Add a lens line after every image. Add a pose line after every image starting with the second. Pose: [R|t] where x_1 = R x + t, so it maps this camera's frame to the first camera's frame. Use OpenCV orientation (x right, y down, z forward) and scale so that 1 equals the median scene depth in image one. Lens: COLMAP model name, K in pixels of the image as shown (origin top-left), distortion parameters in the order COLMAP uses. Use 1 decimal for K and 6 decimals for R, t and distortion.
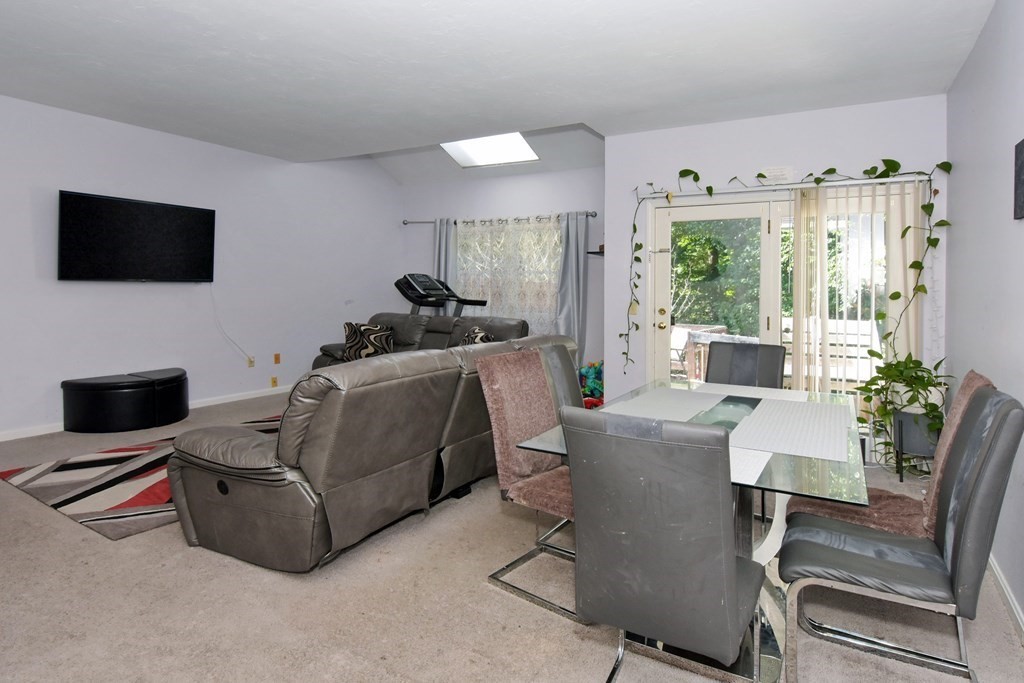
lens RADIAL K [[550.3, 0, 499.4], [0, 550.3, 309.2], [0, 0, 1]] dist [0.001560, -0.000770]
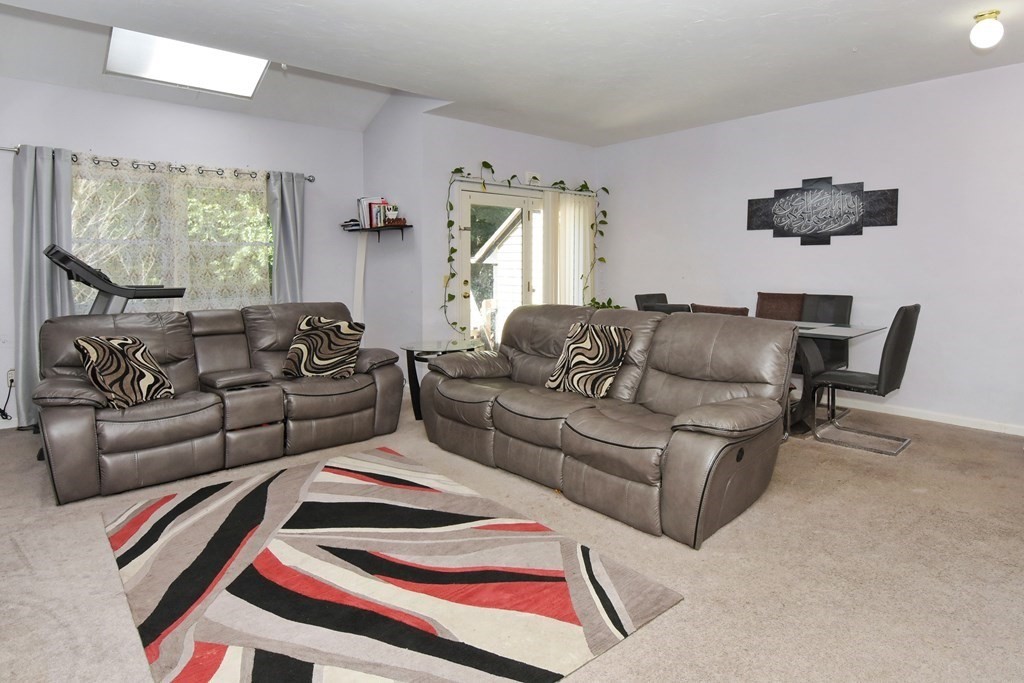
lens RADIAL K [[589.0, 0, 539.5], [0, 589.0, 292.8], [0, 0, 1]] dist [0.016986, -0.031566]
pose [[0.283005, -0.064954, 0.956916, -0.829751], [0.049032, 0.997379, 0.053200, -0.032055], [-0.957864, 0.031864, 0.285448, 0.516519]]
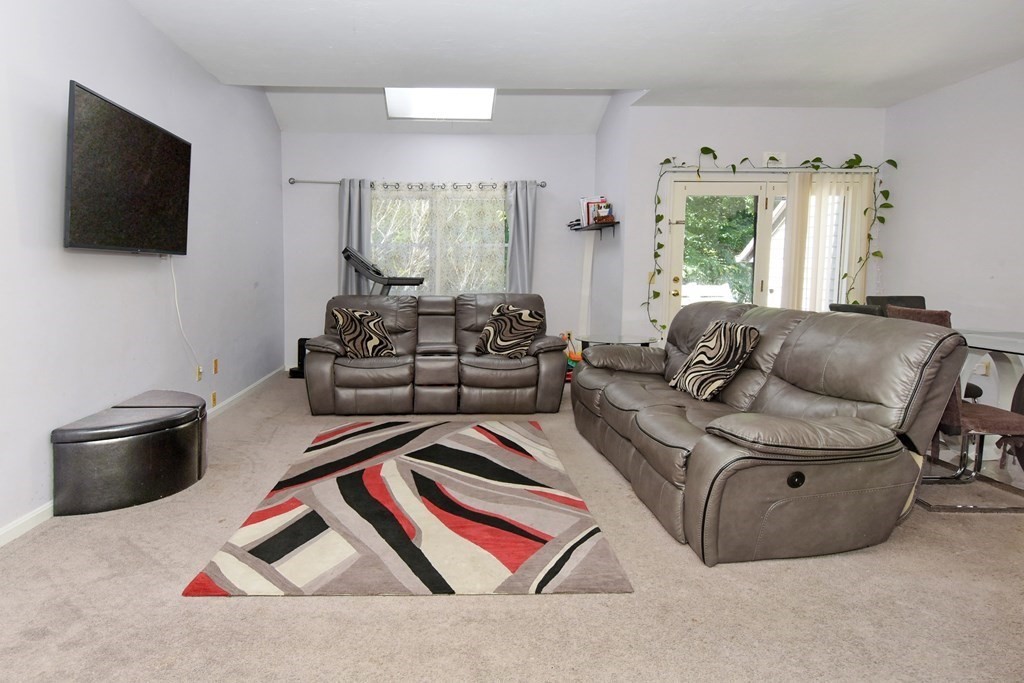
lens RADIAL K [[590.3, 0, 454.1], [0, 590.3, 339.2], [0, 0, 1]] dist [0.001265, -0.000696]
pose [[0.839907, -0.081887, 0.536517, -0.710040], [0.040359, 0.995239, 0.088720, 0.000477], [-0.541228, -0.052863, 0.839213, 0.260357]]
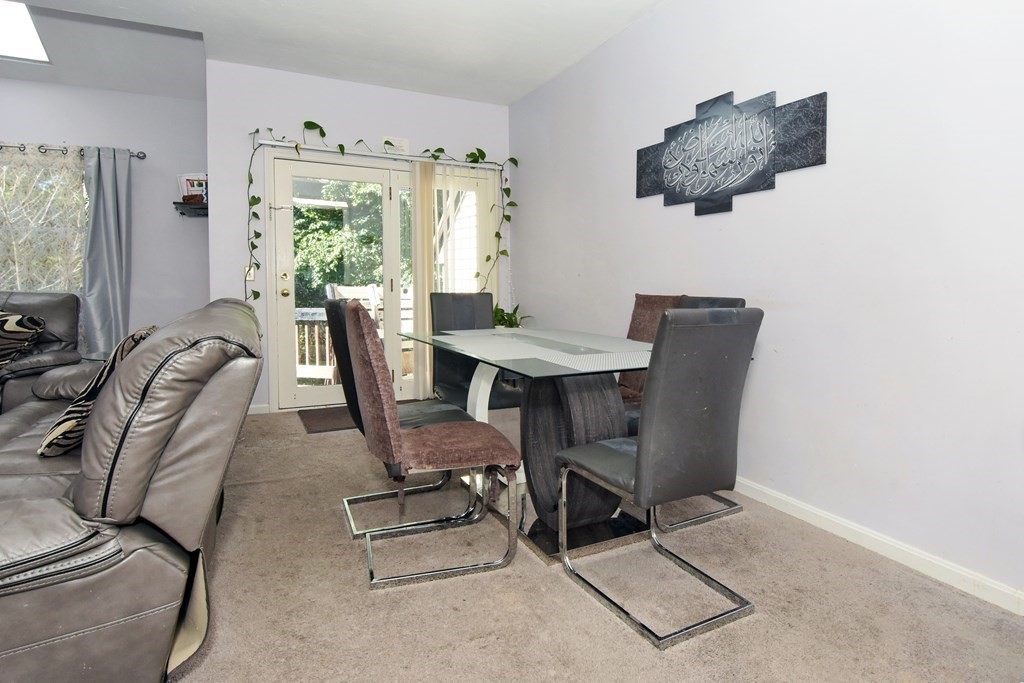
lens RADIAL K [[575.1, 0, 518.7], [0, 575.1, 301.6], [0, 0, 1]] dist [0.001974, -0.013424]
pose [[0.552767, -0.041412, 0.832306, -0.274514], [0.034050, 0.999053, 0.027094, 0.032794], [-0.832640, 0.013363, 0.553654, 0.172209]]
